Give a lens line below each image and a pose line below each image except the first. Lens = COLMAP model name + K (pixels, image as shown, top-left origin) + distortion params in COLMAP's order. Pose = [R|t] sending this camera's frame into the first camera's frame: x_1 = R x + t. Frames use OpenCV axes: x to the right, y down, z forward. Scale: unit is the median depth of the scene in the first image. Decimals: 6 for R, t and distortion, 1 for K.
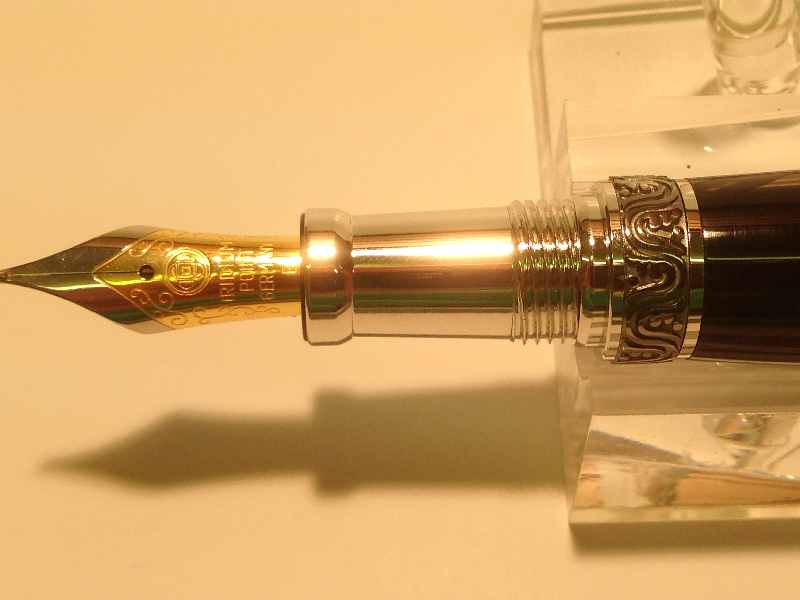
lens RADIAL K [[1614.5, 0, 399.1], [0, 1614.5, 299.1], [0, 0, 1]] dist [0.051129, 0.000000]
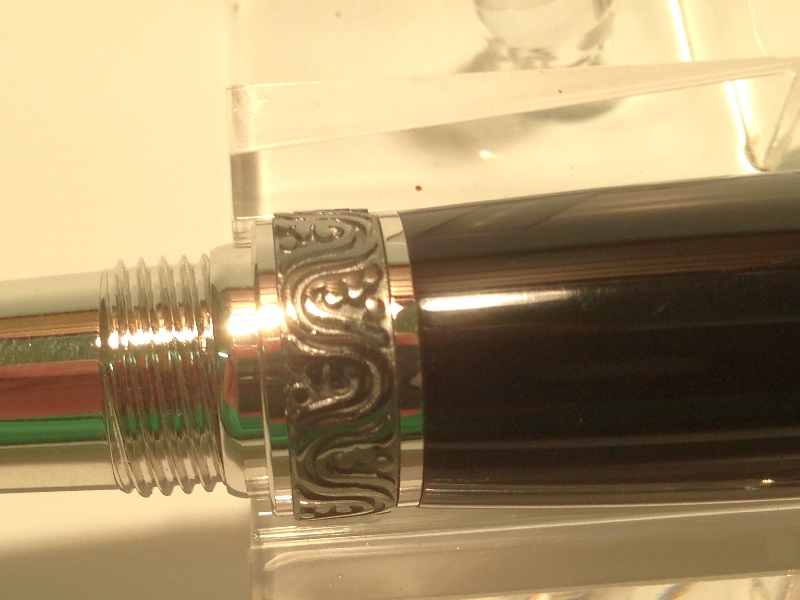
lens RADIAL K [[1614.5, 0, 400.9], [0, 1614.5, 301.3], [0, 0, 1]] dist [0.051129, 0.000000]
pose [[0.998034, -0.040805, 0.047563, 0.151486], [0.040349, 0.999130, 0.010512, -0.048498], [-0.047951, -0.008572, 0.998813, 0.406446]]
